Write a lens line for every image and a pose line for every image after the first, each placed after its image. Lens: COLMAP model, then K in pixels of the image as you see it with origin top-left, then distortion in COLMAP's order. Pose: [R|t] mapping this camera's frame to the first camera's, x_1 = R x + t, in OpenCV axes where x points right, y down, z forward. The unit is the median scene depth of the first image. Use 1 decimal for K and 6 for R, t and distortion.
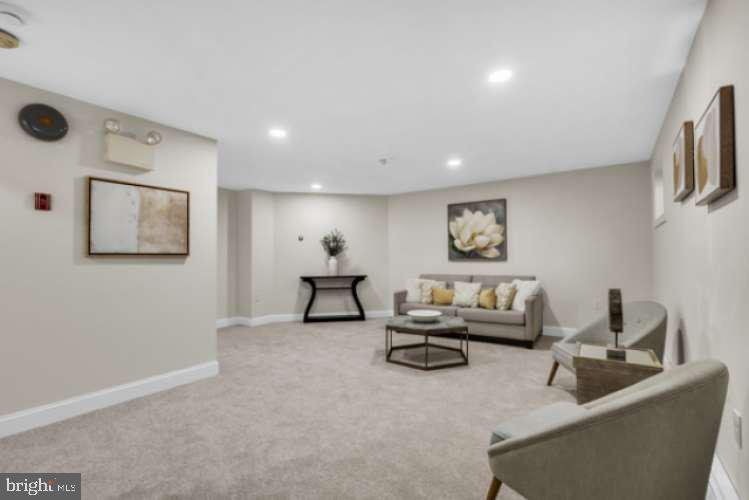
lens RADIAL K [[341.8, 0, 373.2], [0, 341.8, 255.9], [0, 0, 1]] dist [-0.010800, 0.000710]
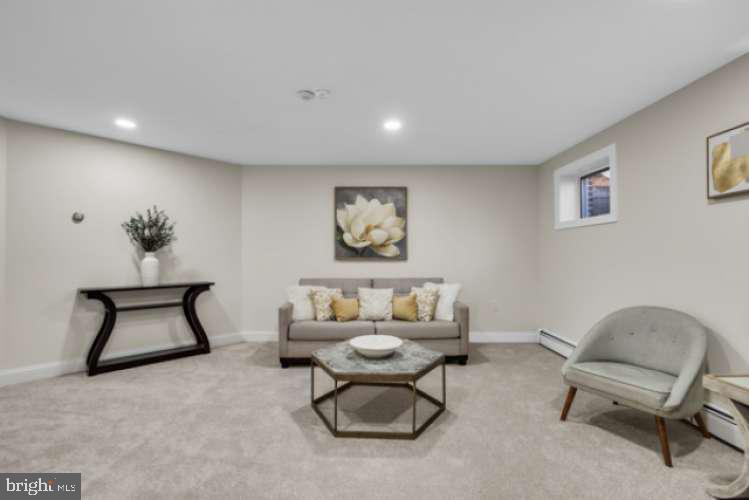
lens RADIAL K [[341.8, 0, 373.2], [0, 341.8, 255.9], [0, 0, 1]] dist [-0.010800, 0.000710]
pose [[0.814324, 0.007684, 0.580360, -0.161832], [-0.011914, 0.999923, 0.003478, 0.001186], [-0.580289, -0.009746, 0.814352, 0.332615]]
